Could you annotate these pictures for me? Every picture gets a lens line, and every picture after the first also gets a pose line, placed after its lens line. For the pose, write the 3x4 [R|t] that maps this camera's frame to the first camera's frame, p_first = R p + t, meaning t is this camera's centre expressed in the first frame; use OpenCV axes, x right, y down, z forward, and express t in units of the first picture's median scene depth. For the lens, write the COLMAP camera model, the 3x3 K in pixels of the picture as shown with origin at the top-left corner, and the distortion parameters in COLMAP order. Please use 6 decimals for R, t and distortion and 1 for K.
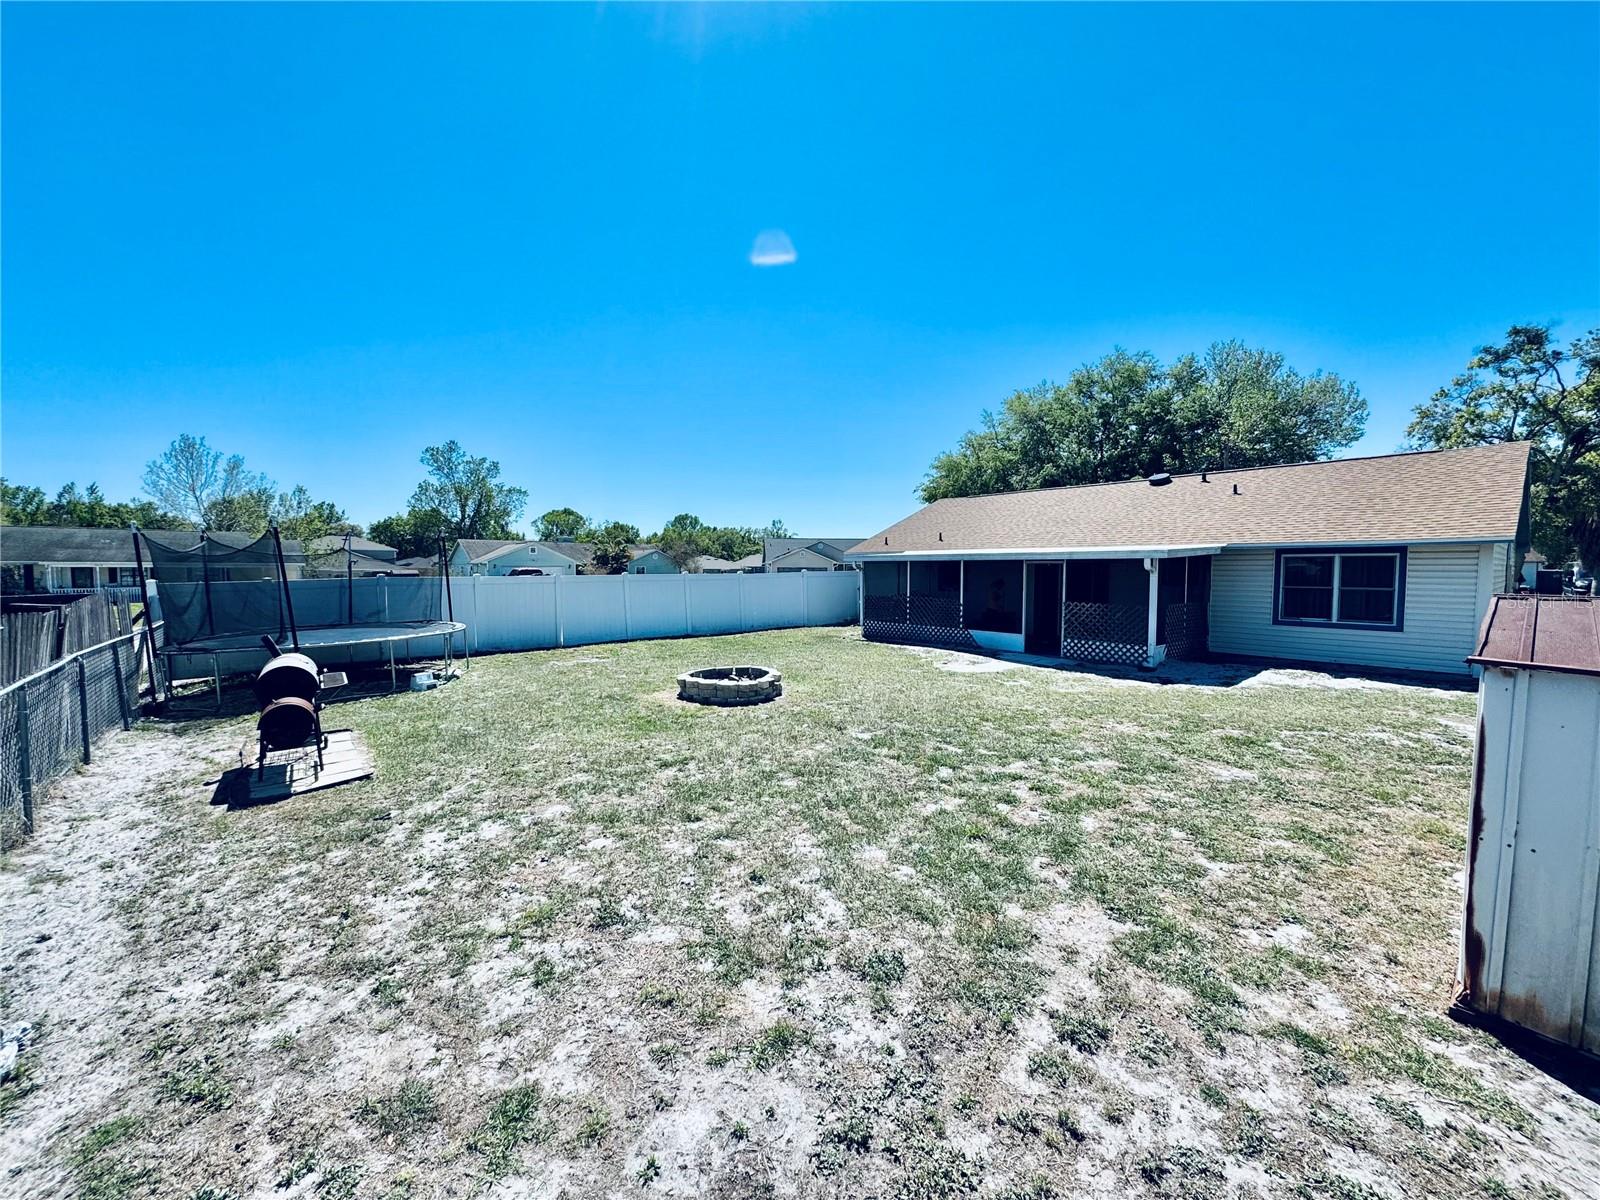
lens RADIAL K [[638.9, 0, 800.0], [0, 638.9, 600.0], [0, 0, 1]] dist [-0.001109, -0.000166]
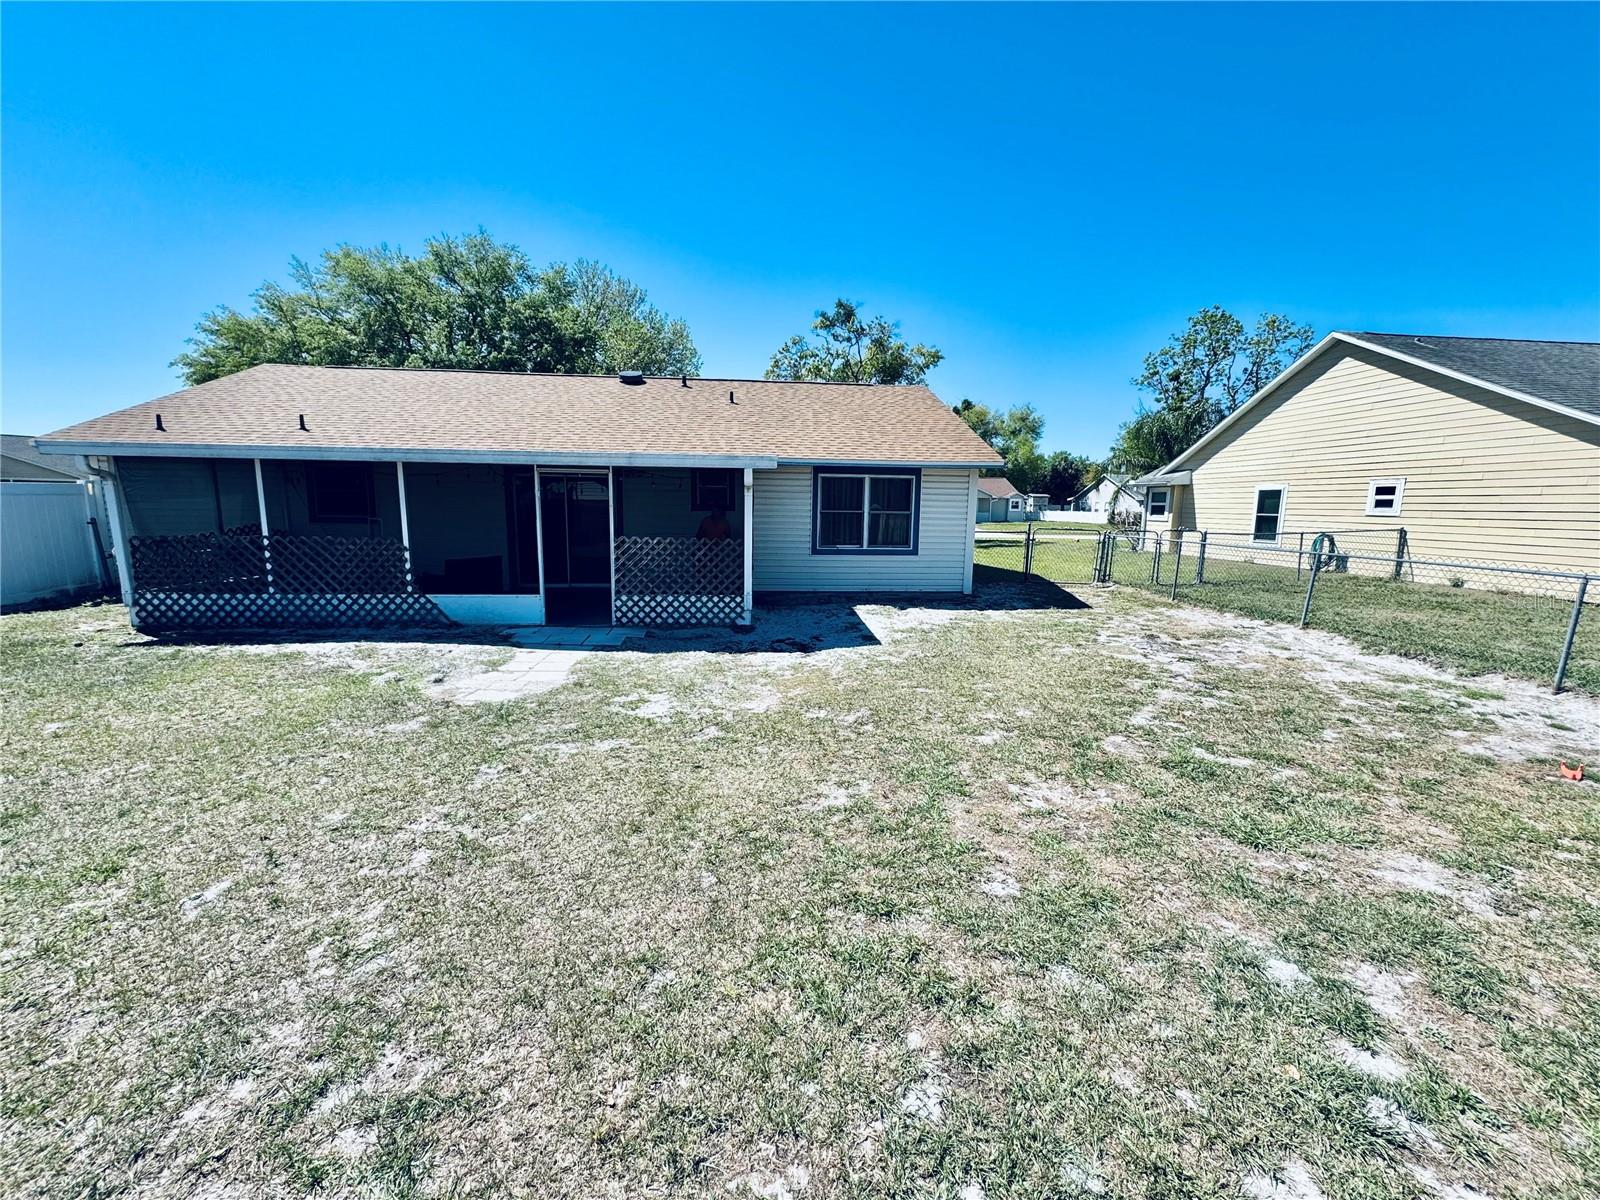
lens RADIAL K [[638.9, 0, 800.0], [0, 638.9, 600.0], [0, 0, 1]] dist [-0.001109, -0.000166]
pose [[0.574998, -0.115791, 0.809920, 0.009447], [0.026843, 0.992071, 0.122775, -0.007740], [-0.817715, -0.048855, 0.573547, 0.507624]]
